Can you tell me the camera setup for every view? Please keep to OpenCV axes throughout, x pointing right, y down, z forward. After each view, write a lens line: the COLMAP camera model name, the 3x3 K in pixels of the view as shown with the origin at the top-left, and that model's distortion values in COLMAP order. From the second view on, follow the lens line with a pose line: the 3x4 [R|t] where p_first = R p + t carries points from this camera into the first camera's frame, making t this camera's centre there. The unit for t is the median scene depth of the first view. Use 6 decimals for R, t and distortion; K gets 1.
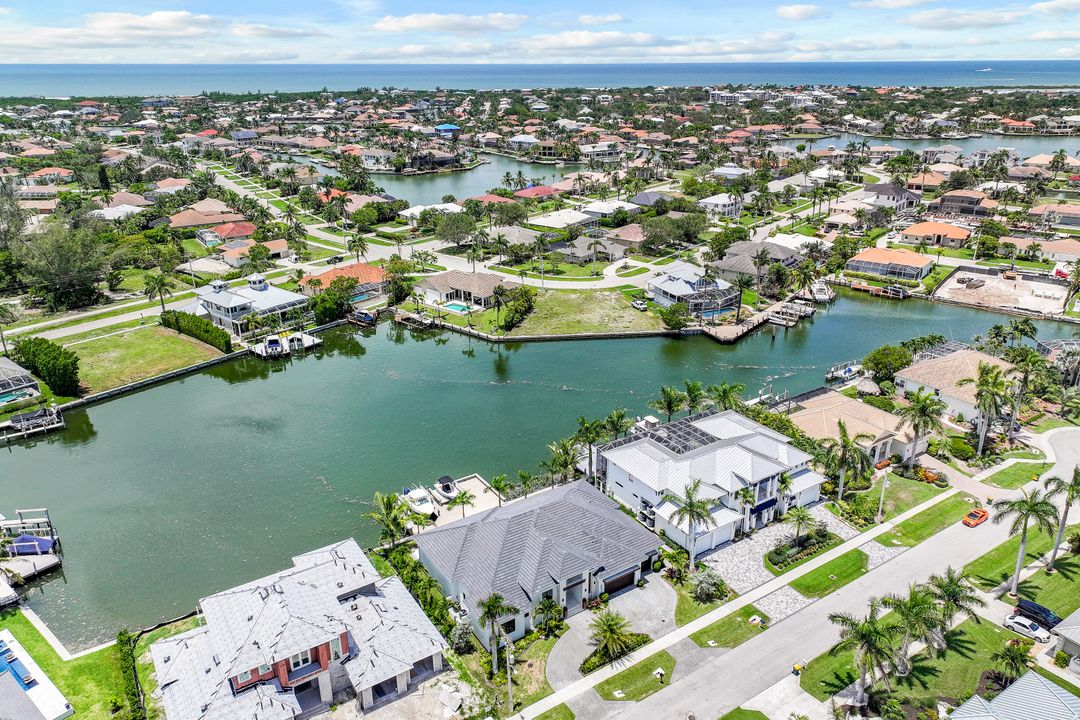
lens RADIAL K [[755.6, 0, 542.8], [0, 755.6, 362.5], [0, 0, 1]] dist [0.005281, 0.011379]
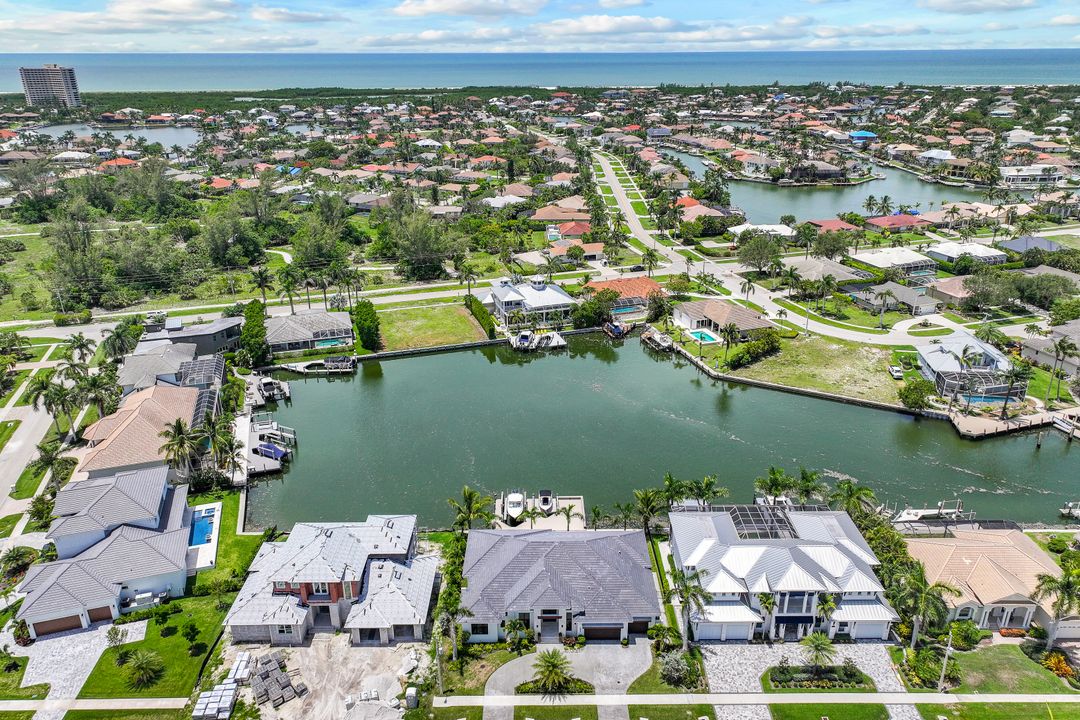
lens RADIAL K [[755.6, 0, 542.8], [0, 755.6, 362.5], [0, 0, 1]] dist [0.005281, 0.011379]
pose [[0.838391, 0.208128, -0.503770, 0.243444], [-0.200278, 0.977206, 0.070413, -0.070514], [0.506942, 0.041860, 0.860963, 0.008593]]
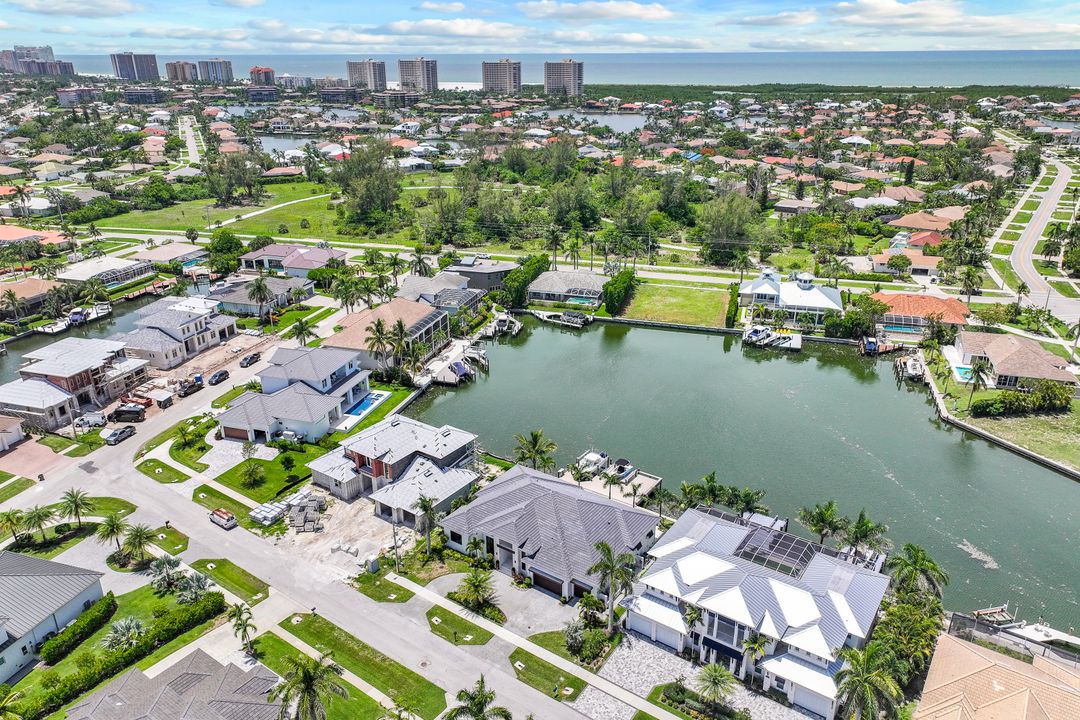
lens RADIAL K [[755.6, 0, 542.8], [0, 755.6, 362.5], [0, 0, 1]] dist [0.005281, 0.011379]
pose [[0.367972, 0.355783, -0.859078, 0.458983], [-0.340719, 0.911233, 0.231441, -0.124725], [0.865163, 0.207540, 0.456530, 0.211877]]
